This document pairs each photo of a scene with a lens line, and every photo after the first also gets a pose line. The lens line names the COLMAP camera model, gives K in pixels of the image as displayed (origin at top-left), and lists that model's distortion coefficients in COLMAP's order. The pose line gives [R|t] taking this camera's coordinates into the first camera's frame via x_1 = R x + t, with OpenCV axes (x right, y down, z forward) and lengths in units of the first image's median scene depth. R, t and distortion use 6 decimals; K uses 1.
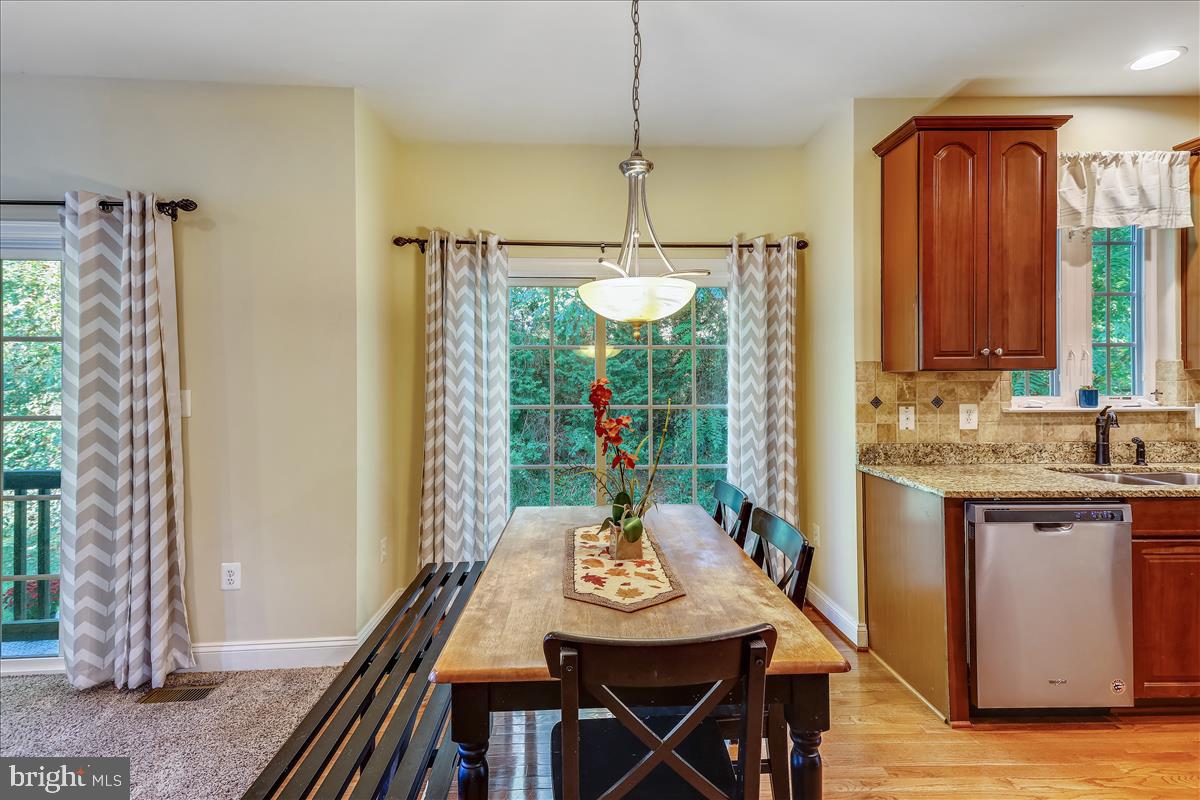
lens RADIAL K [[560.5, 0, 595.7], [0, 560.5, 378.4], [0, 0, 1]] dist [0.027094, -0.000543]
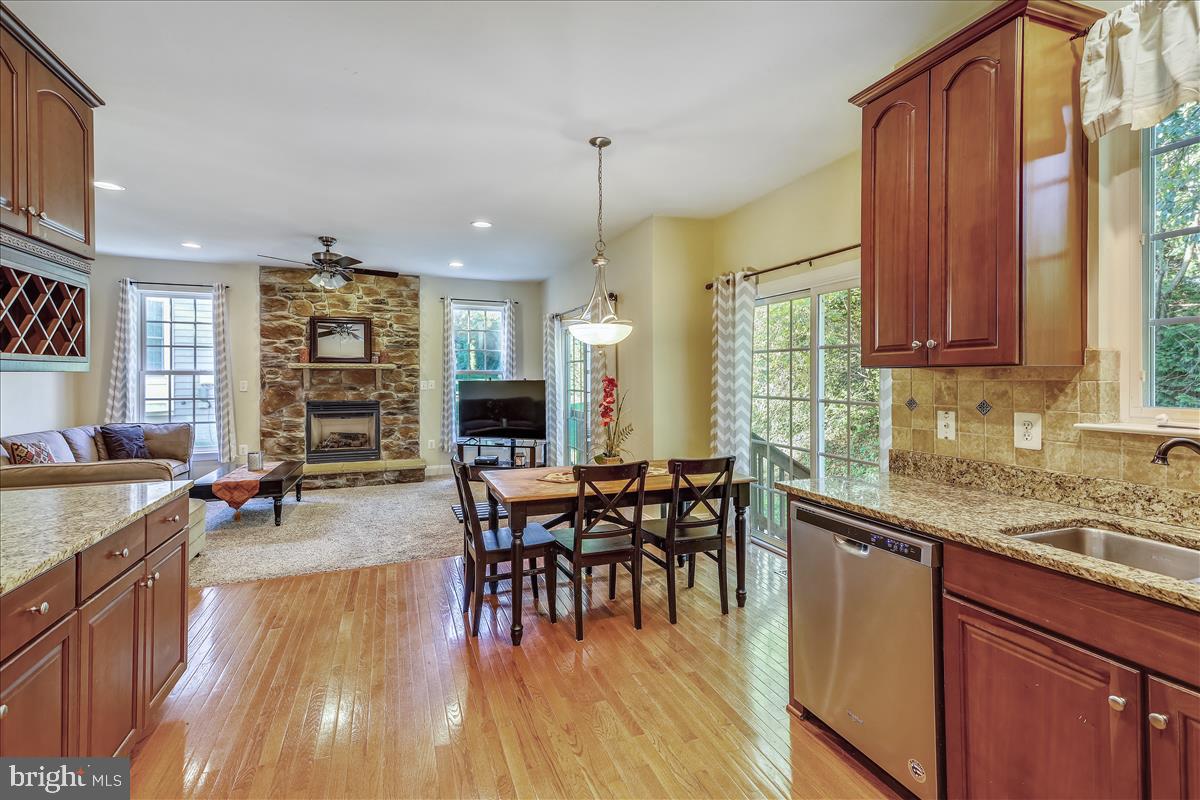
lens RADIAL K [[560.5, 0, 597.0], [0, 560.5, 376.7], [0, 0, 1]] dist [0.027094, -0.000543]
pose [[0.310722, 0.003213, -0.950496, 1.172395], [0.004189, 0.999980, 0.004750, -0.005677], [0.950492, -0.005457, 0.310702, 0.269310]]
